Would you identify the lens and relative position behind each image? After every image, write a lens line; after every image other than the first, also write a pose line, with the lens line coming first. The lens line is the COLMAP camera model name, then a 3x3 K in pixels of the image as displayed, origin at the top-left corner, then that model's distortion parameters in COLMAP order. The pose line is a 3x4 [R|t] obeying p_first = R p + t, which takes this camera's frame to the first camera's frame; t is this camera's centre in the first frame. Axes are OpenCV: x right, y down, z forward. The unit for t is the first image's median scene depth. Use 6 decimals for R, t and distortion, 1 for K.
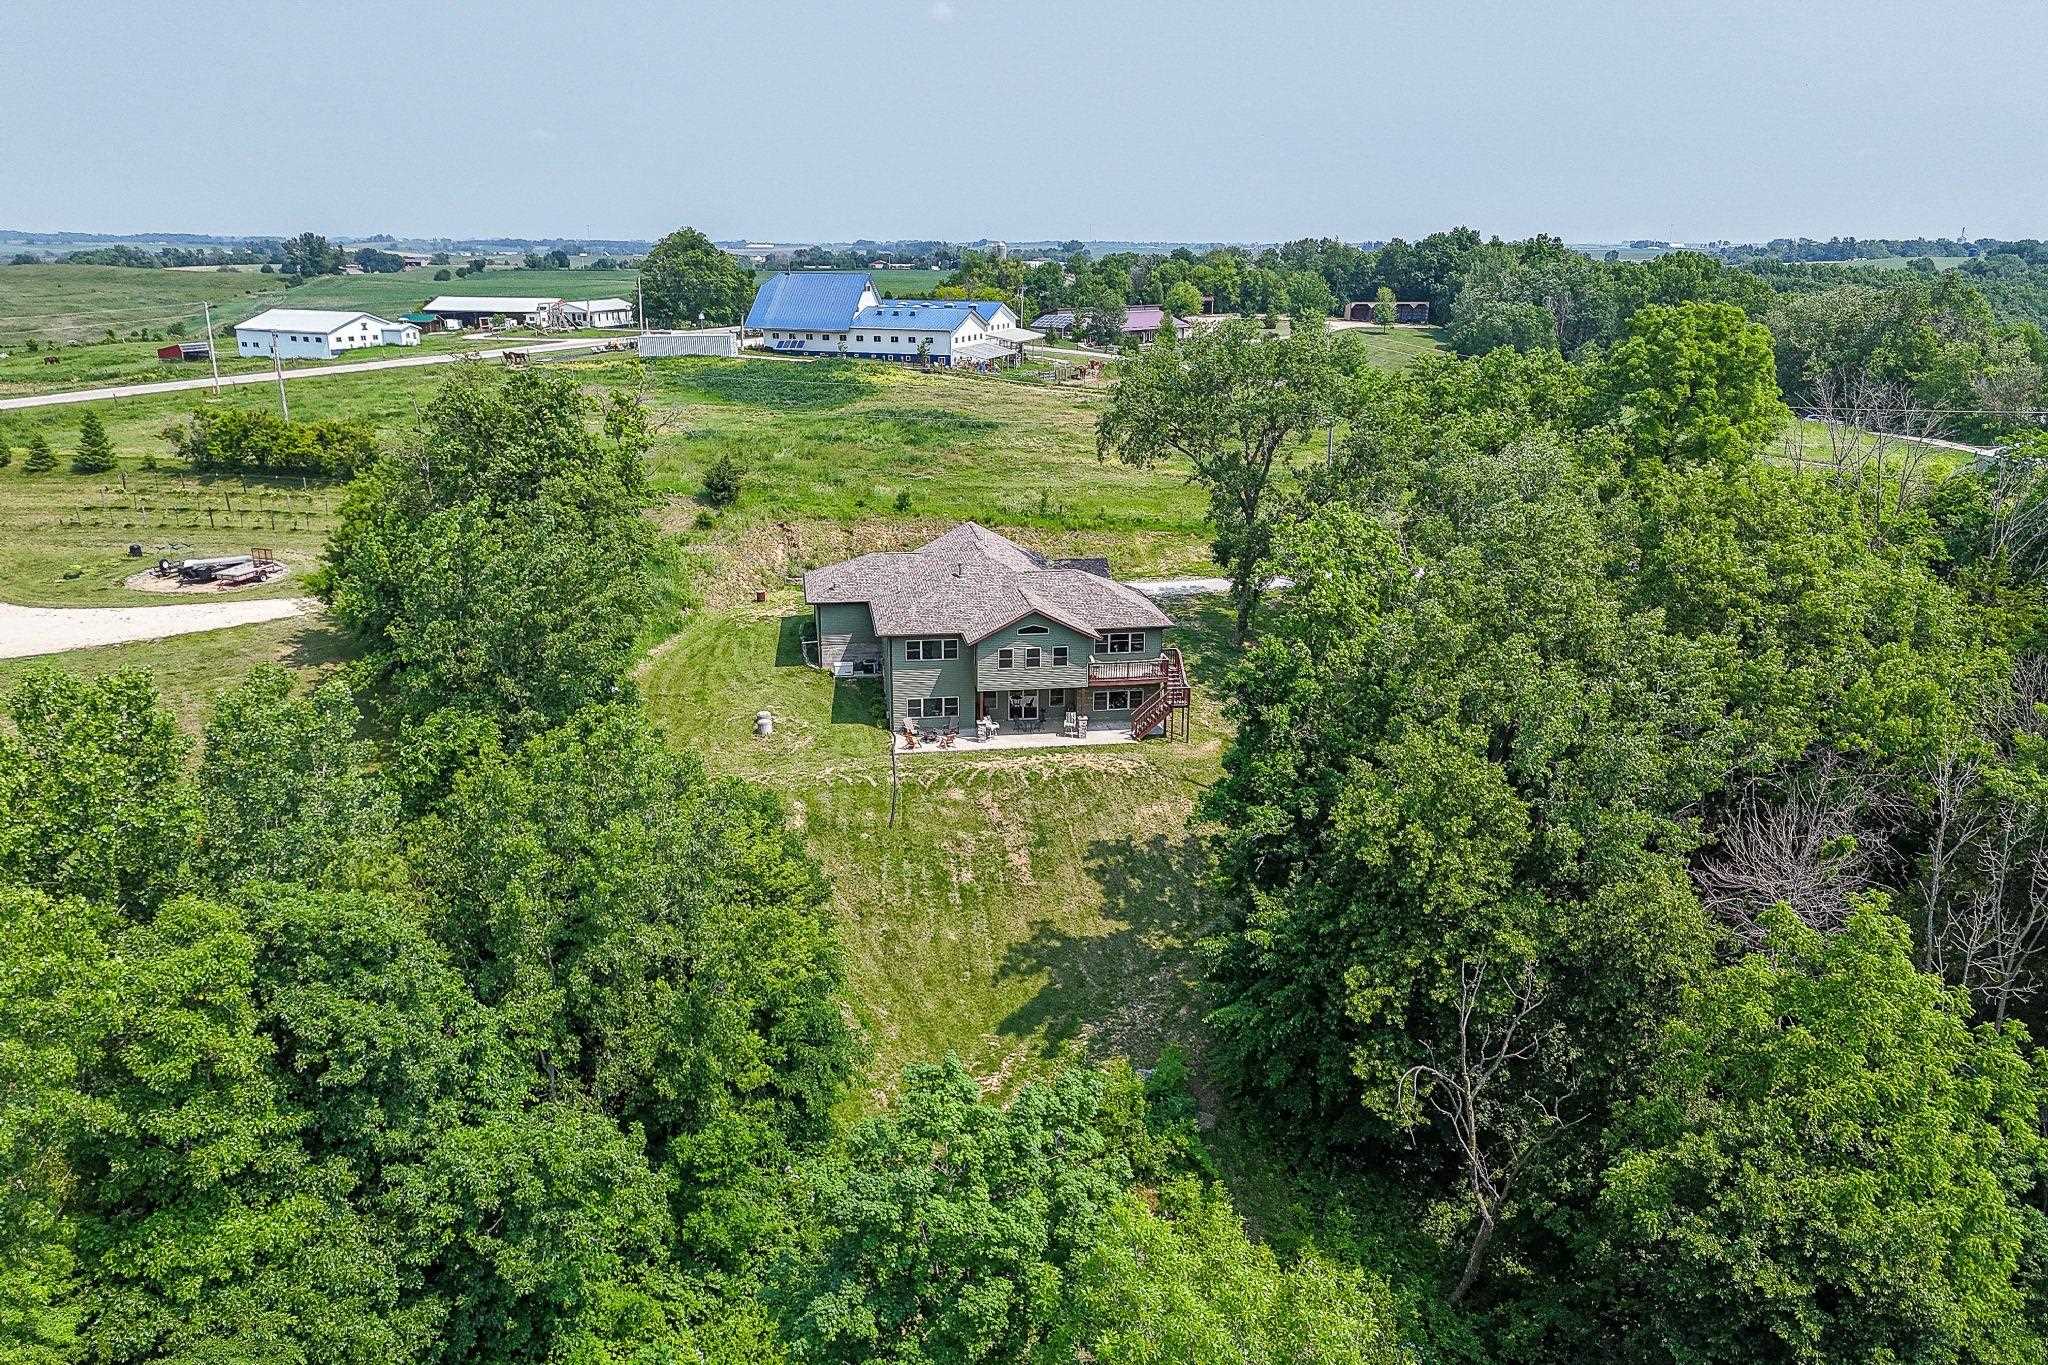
lens RADIAL K [[1481.5, 0, 1032.9], [0, 1481.5, 645.0], [0, 0, 1]] dist [0.052968, -0.034449]
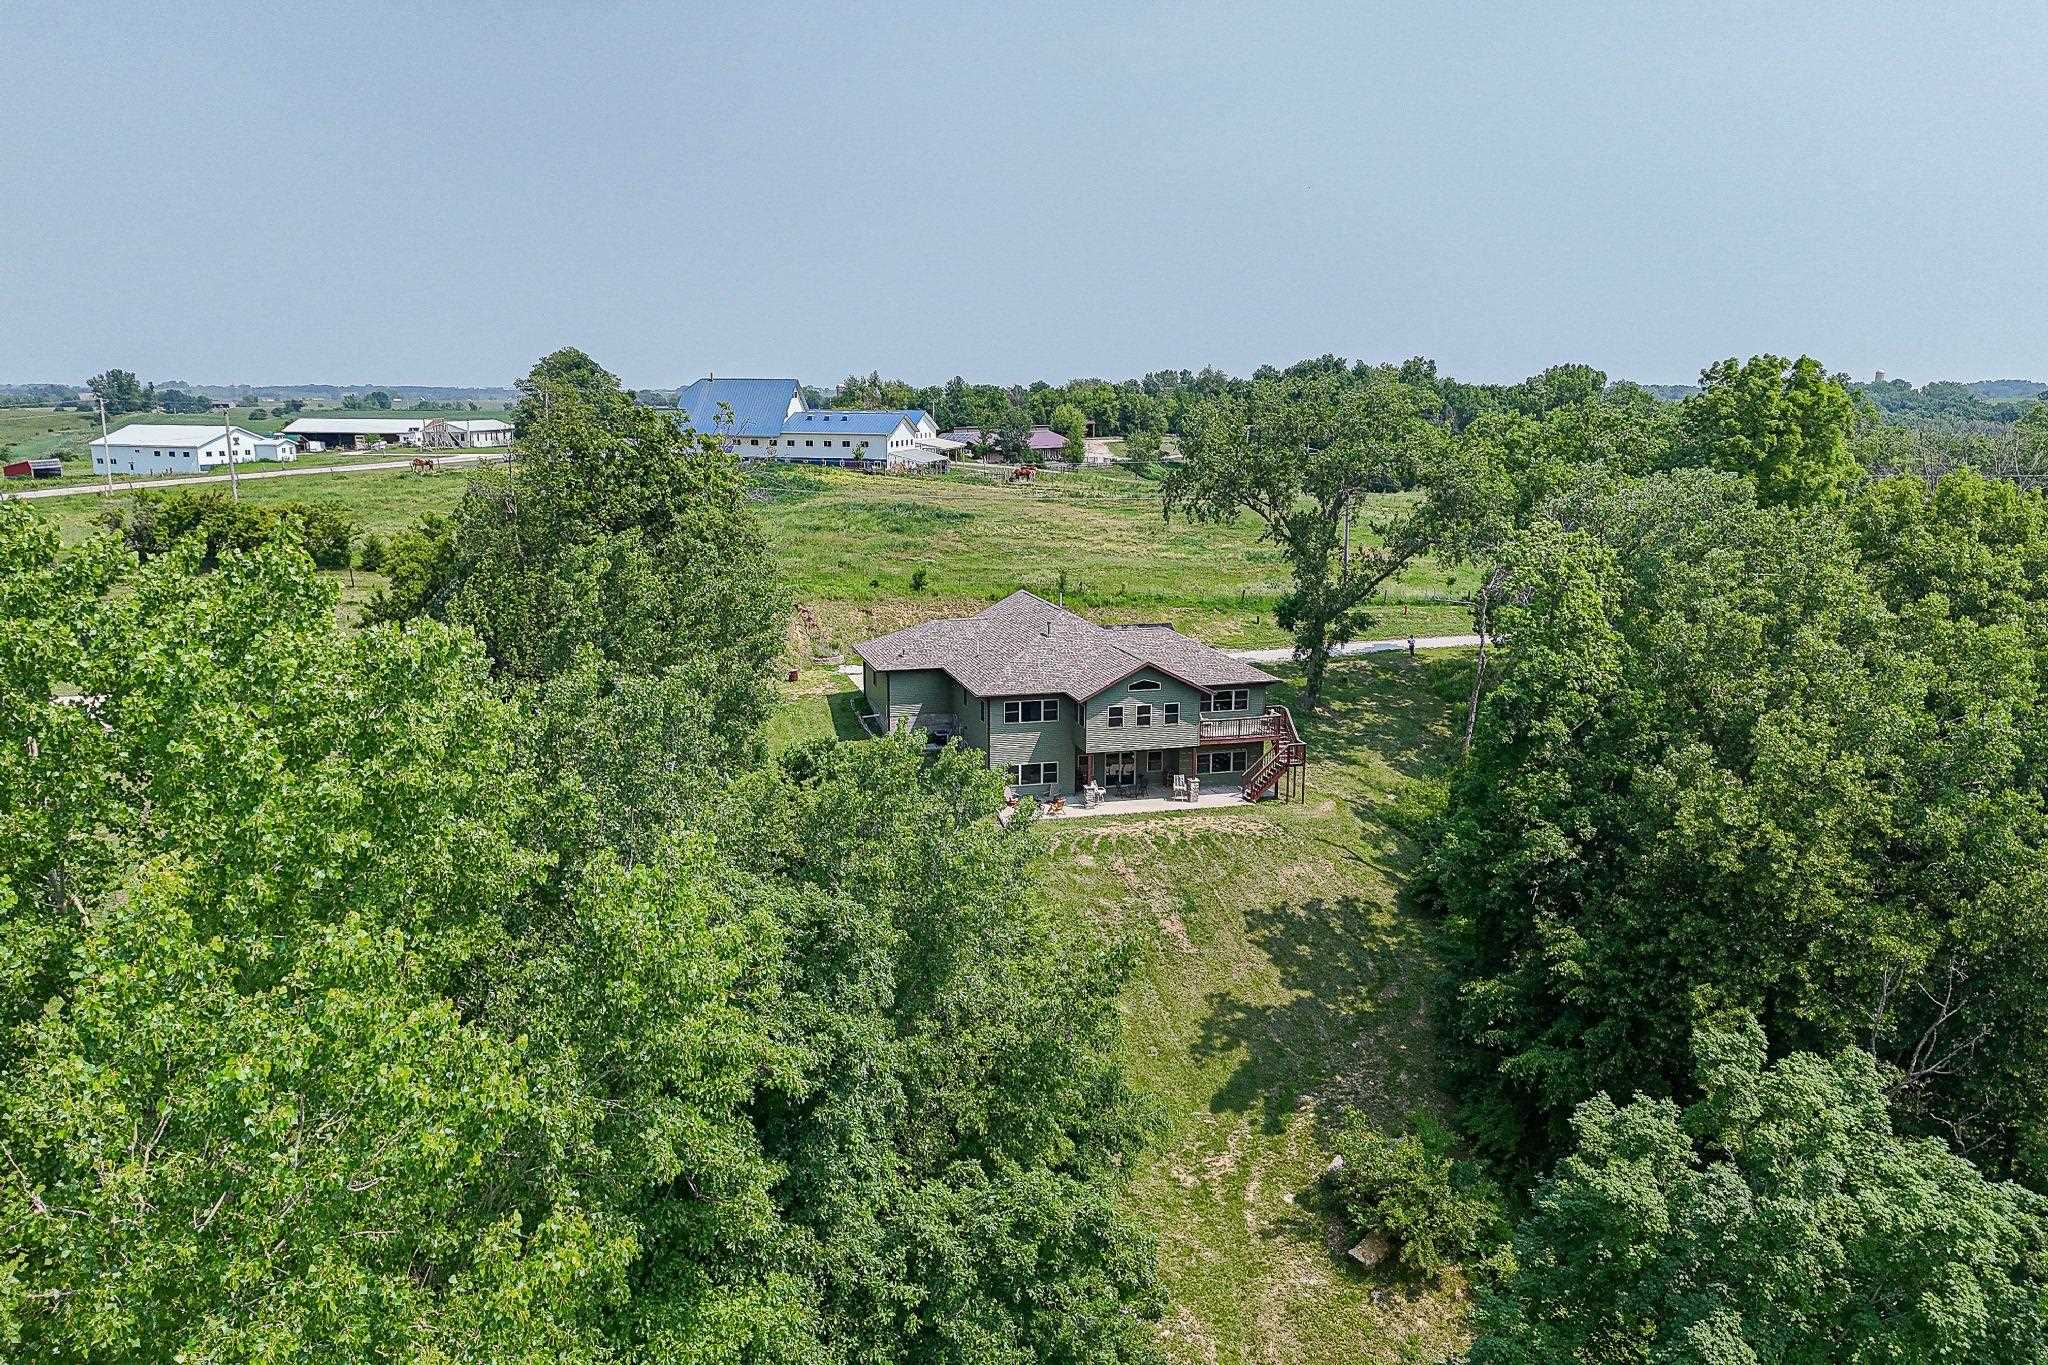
lens RADIAL K [[1481.5, 0, 1035.9], [0, 1481.5, 629.5], [0, 0, 1]] dist [0.052968, -0.034449]
pose [[0.993172, -0.018536, 0.115175, -0.171953], [0.030369, 0.994336, -0.101852, 0.046979], [-0.112635, 0.104655, 0.988110, 0.073469]]
